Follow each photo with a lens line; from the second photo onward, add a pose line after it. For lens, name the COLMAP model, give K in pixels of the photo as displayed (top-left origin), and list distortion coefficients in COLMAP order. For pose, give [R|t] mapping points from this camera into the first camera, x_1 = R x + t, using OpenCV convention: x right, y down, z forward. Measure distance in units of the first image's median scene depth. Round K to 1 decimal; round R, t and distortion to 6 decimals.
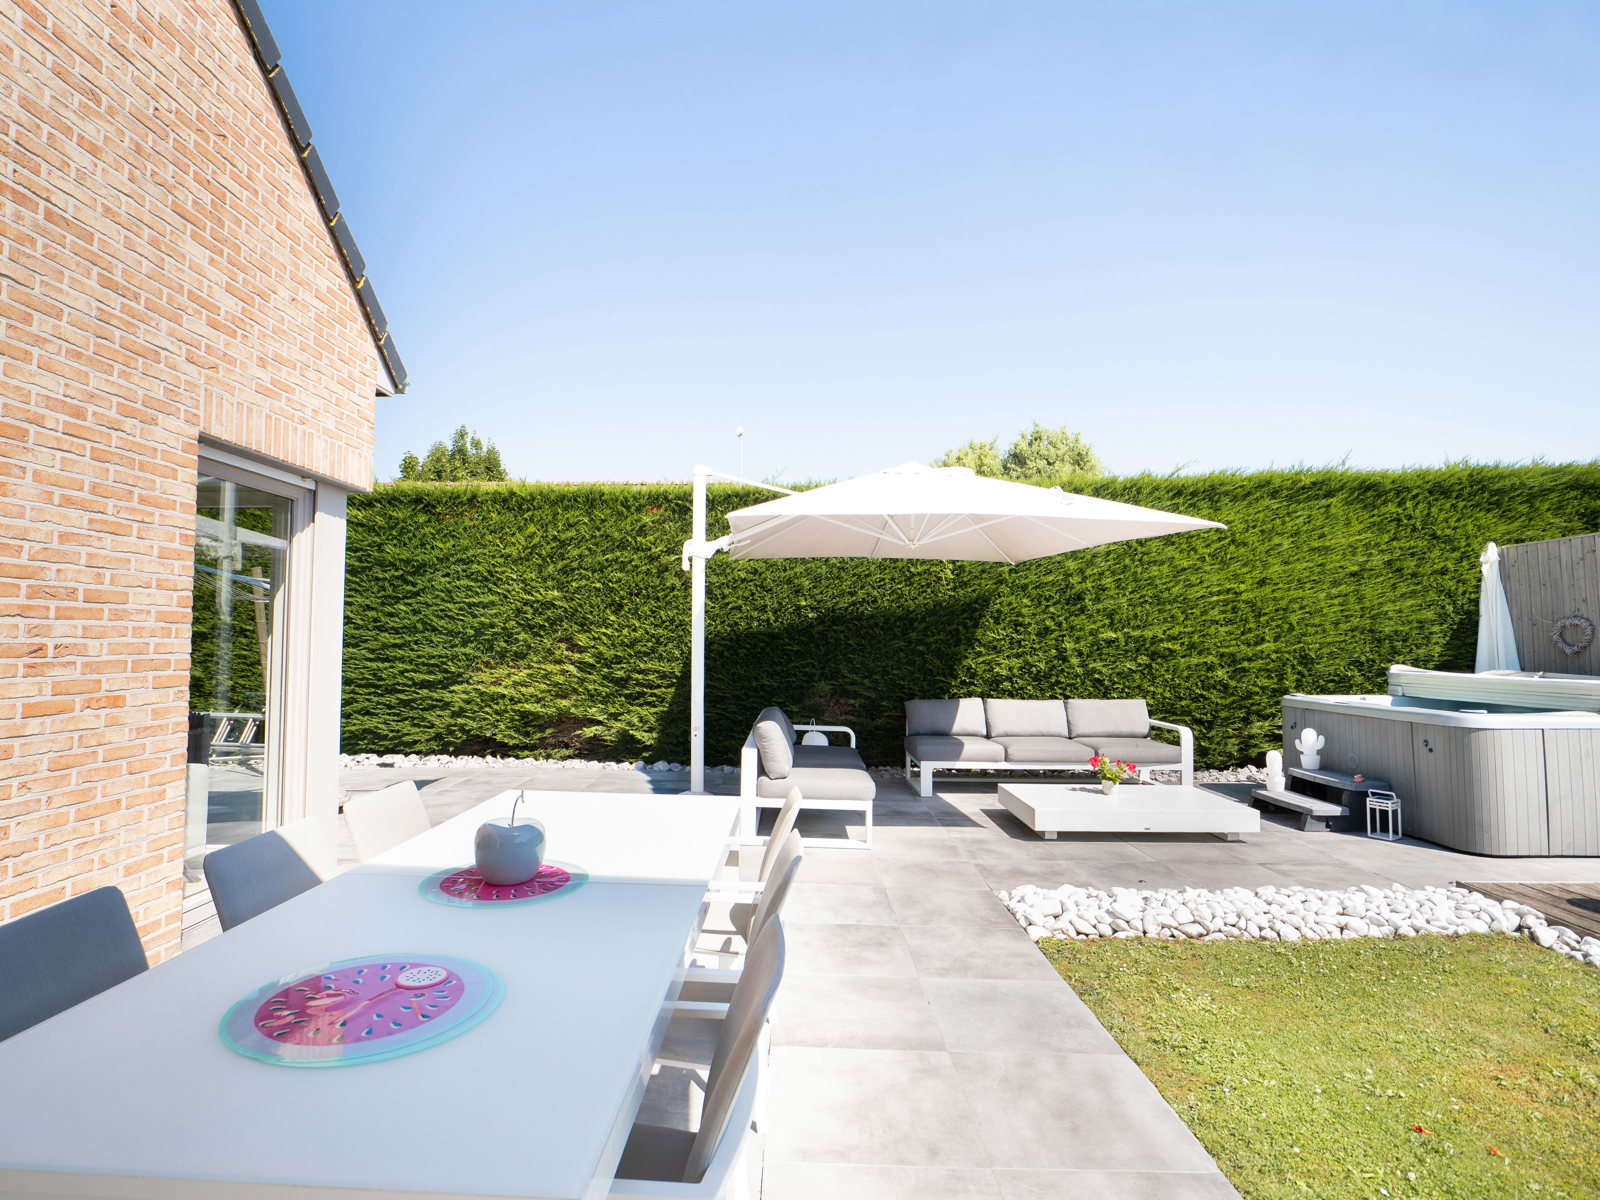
lens RADIAL K [[761.4, 0, 802.6], [0, 761.4, 596.4], [0, 0, 1]] dist [-0.000084, -0.000702]
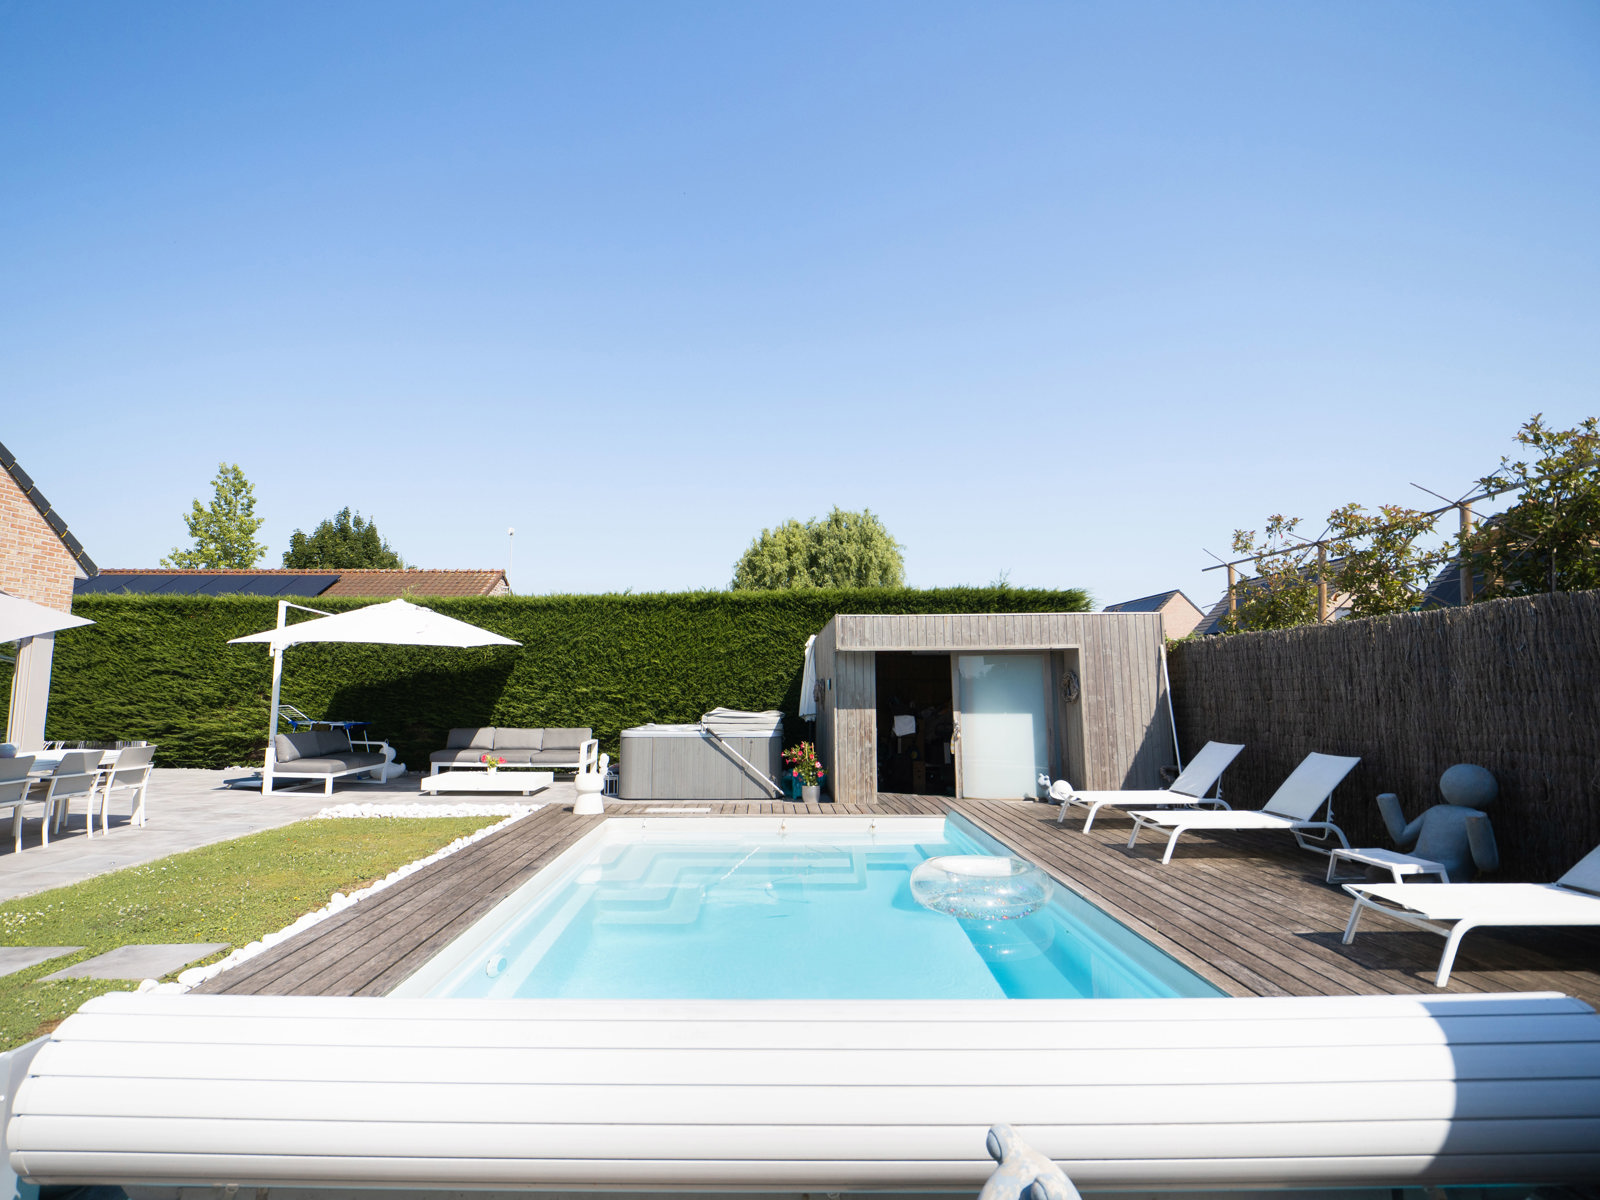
lens RADIAL K [[761.4, 0, 790.7], [0, 761.4, 602.6], [0, 0, 1]] dist [-0.000084, -0.000702]
pose [[0.999649, 0.003147, 0.026318, 0.807285], [-0.001624, 0.998333, -0.057695, -0.044680], [-0.026455, 0.057632, 0.997987, -0.691465]]
